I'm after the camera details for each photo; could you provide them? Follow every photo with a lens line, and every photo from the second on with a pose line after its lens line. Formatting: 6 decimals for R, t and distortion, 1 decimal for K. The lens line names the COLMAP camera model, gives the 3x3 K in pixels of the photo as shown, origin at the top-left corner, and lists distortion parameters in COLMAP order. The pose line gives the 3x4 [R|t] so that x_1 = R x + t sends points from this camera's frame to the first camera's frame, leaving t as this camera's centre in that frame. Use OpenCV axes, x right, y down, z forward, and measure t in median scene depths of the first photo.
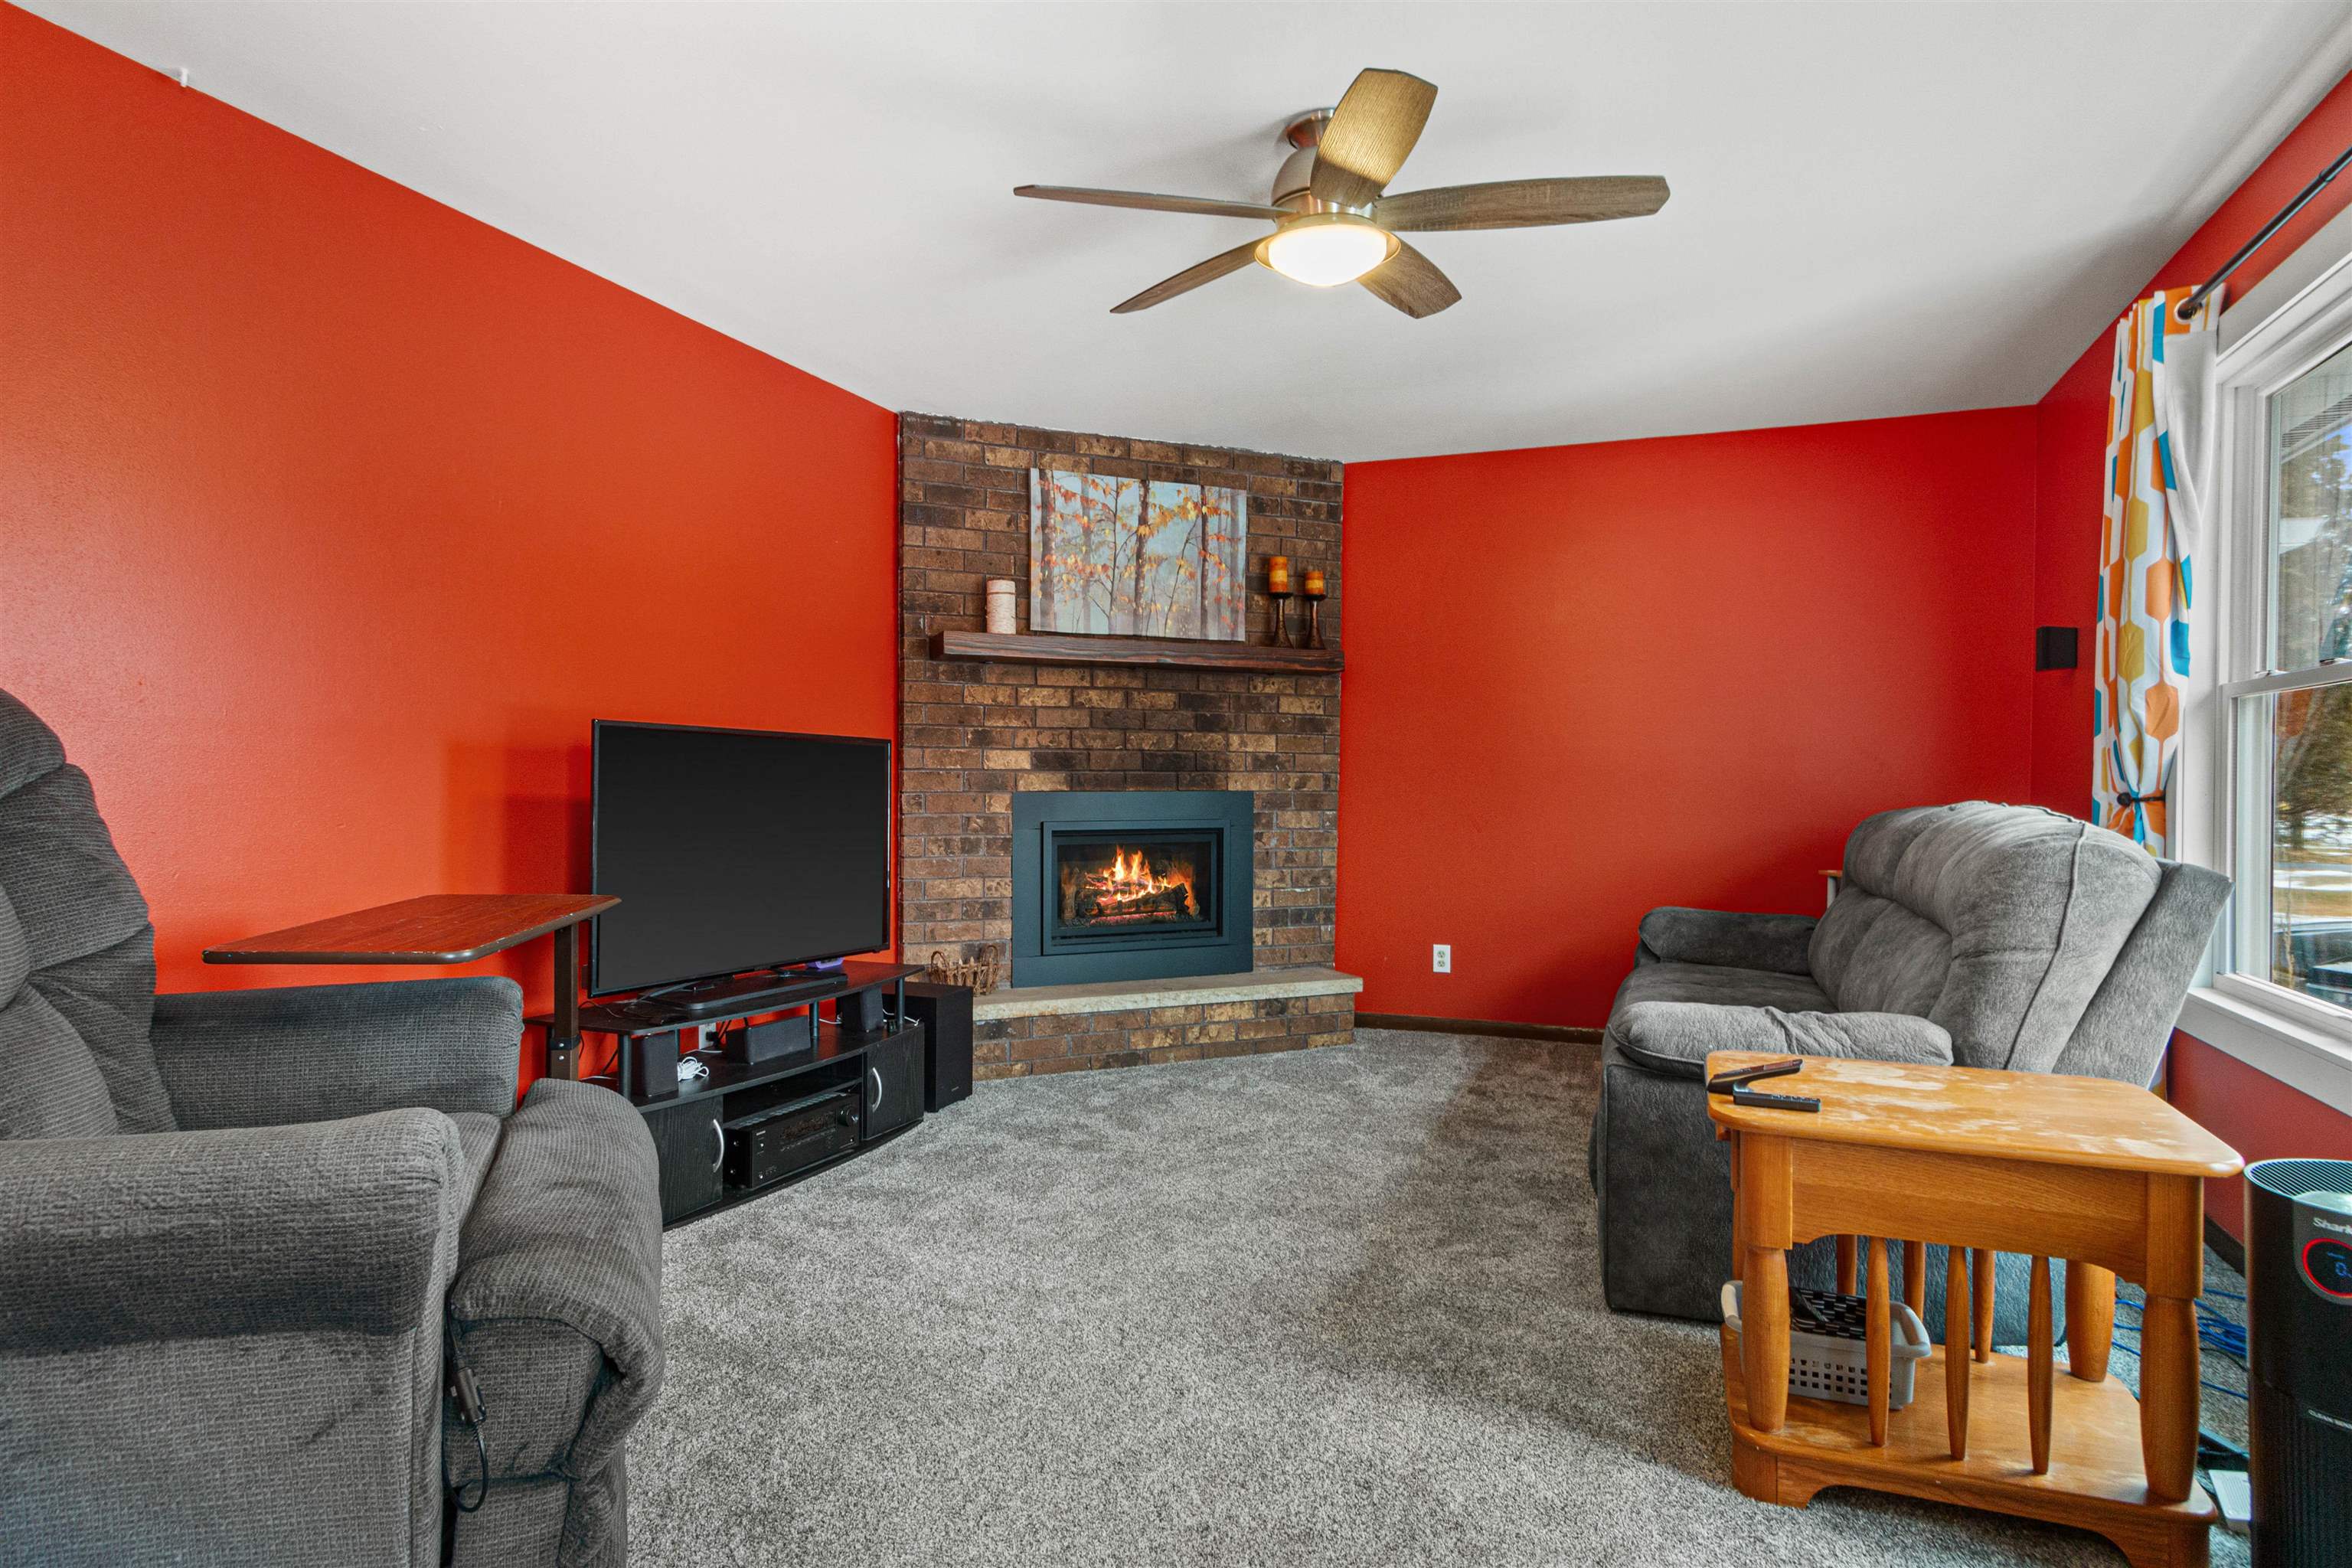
lens RADIAL K [[1332.6, 0, 1175.5], [0, 1332.6, 771.4], [0, 0, 1]] dist [0.018421, 0.002578]
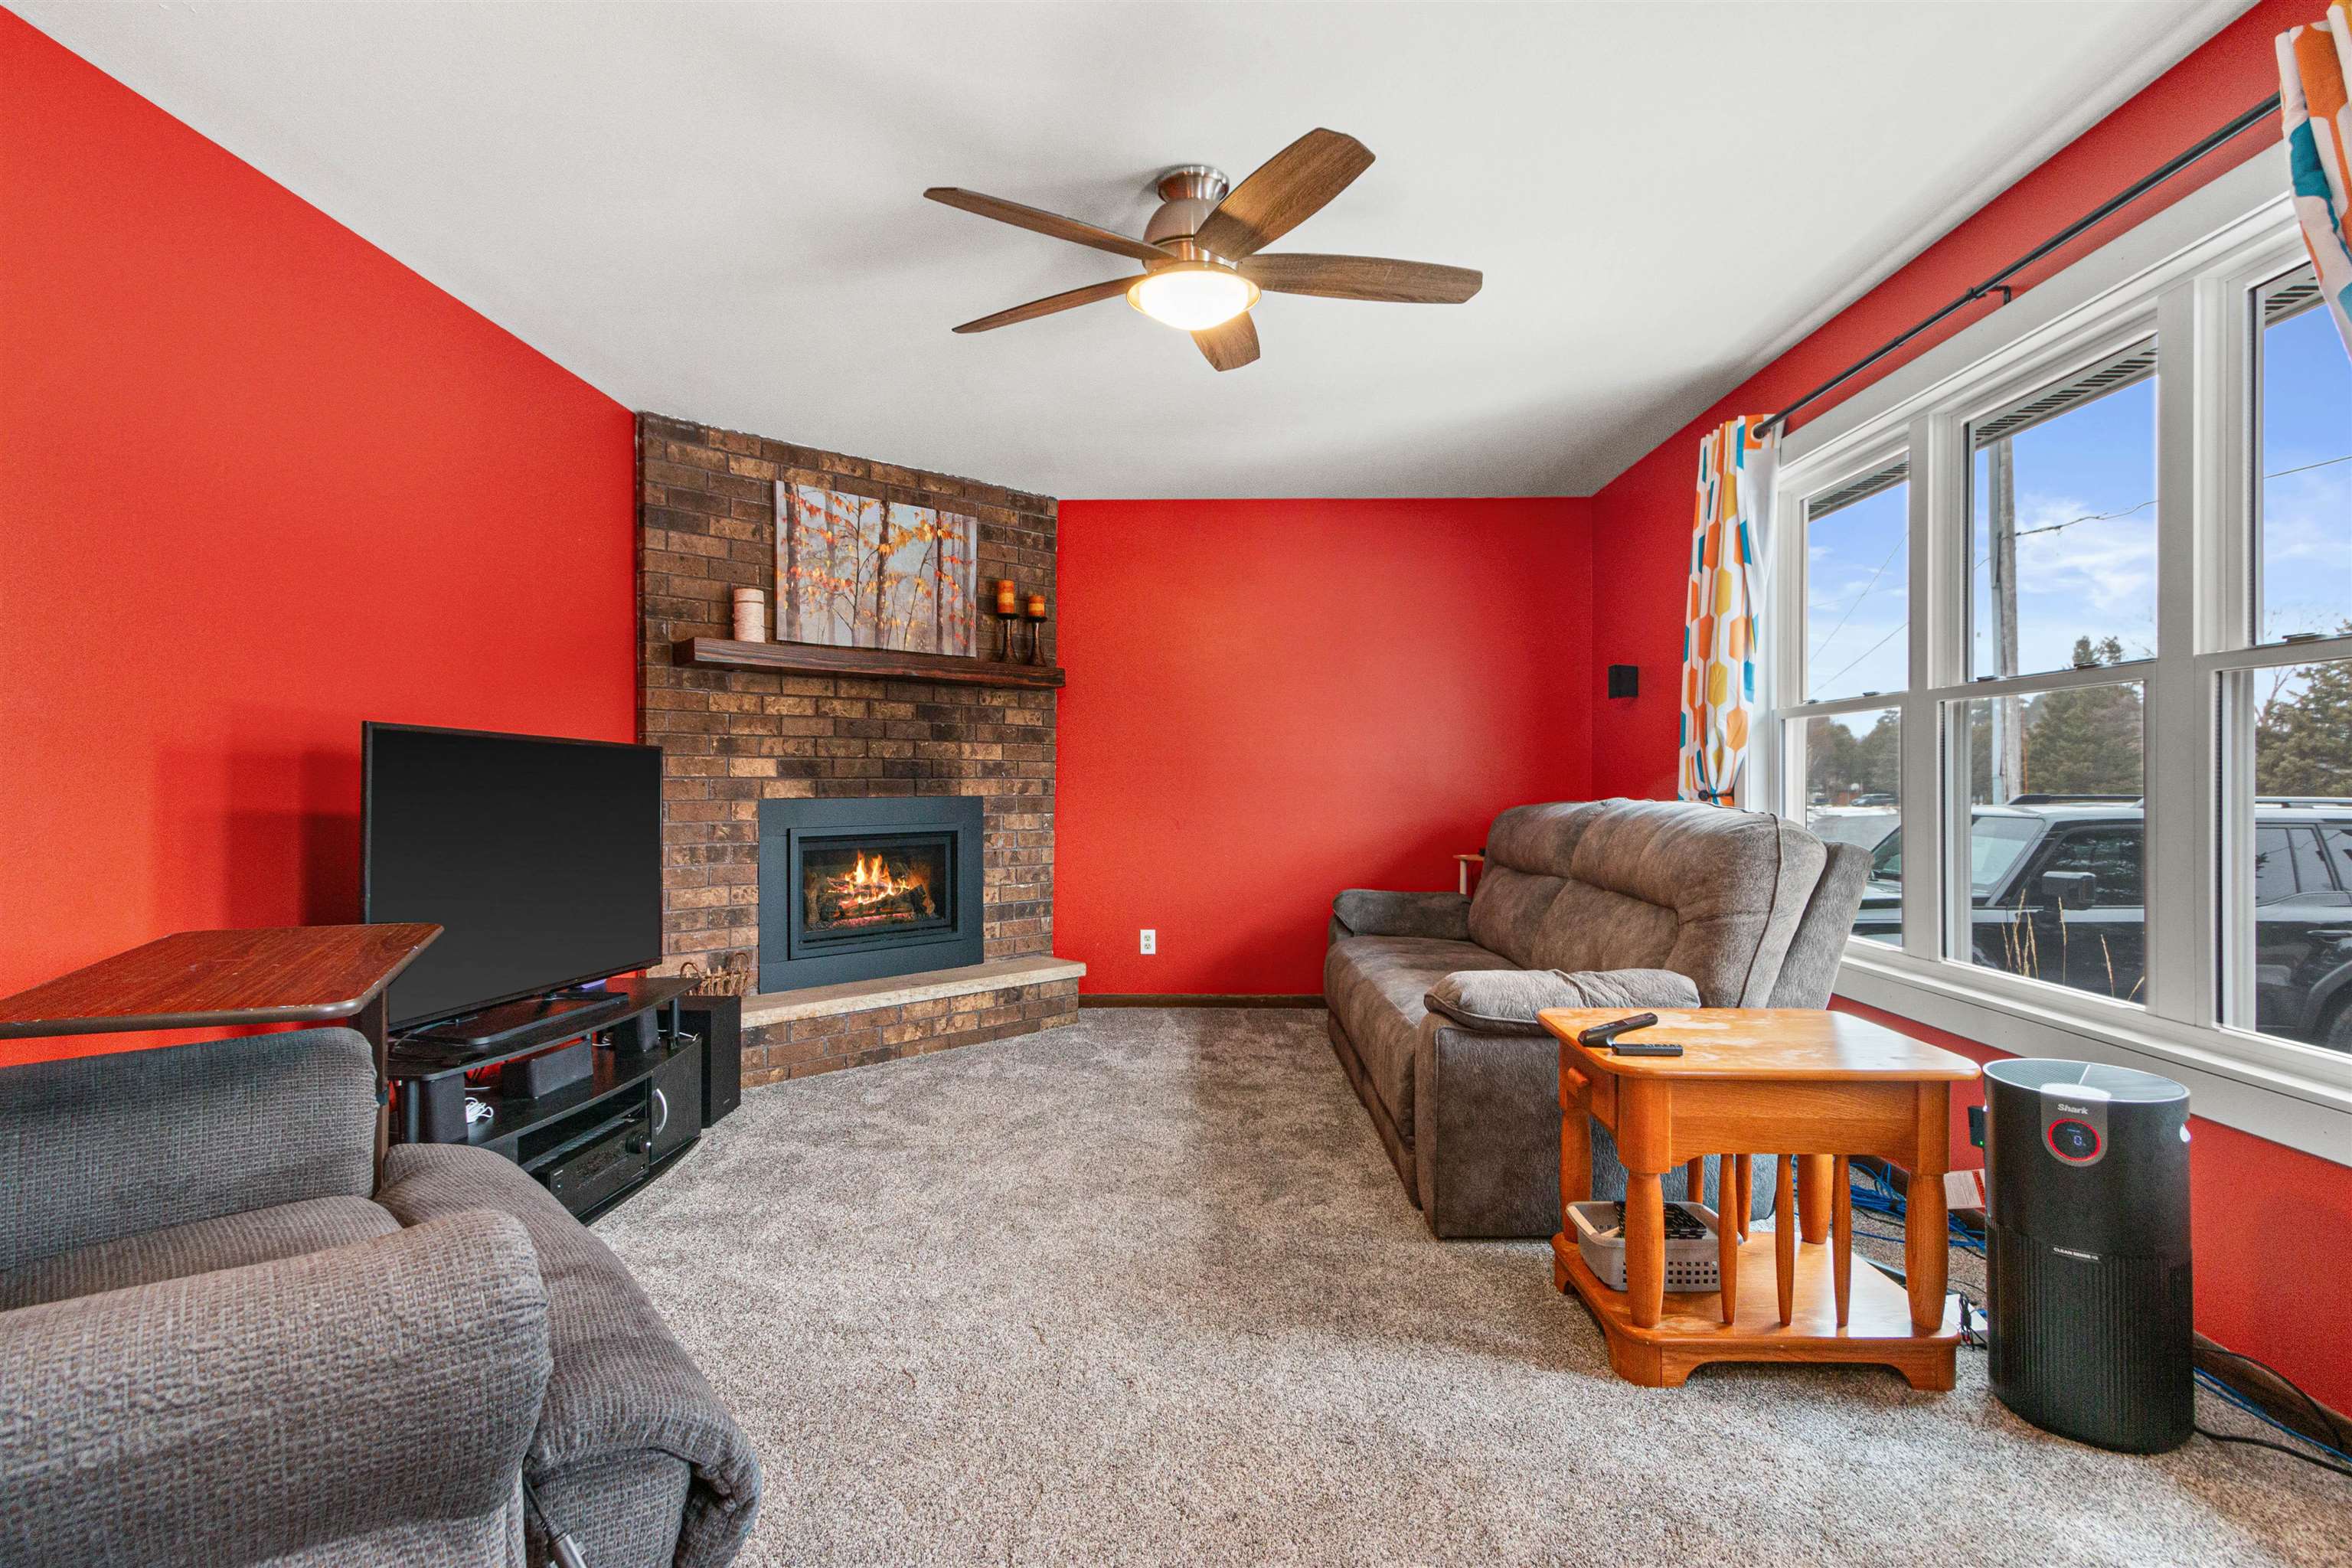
lens RADIAL K [[1161.6, 0, 1179.9], [0, 1161.6, 768.3], [0, 0, 1]] dist [0.006588, -0.001213]
pose [[0.941406, -0.002632, 0.337264, -0.126106], [0.005400, 0.999959, -0.007269, -0.000001], [-0.337231, 0.008664, 0.941382, 0.068839]]
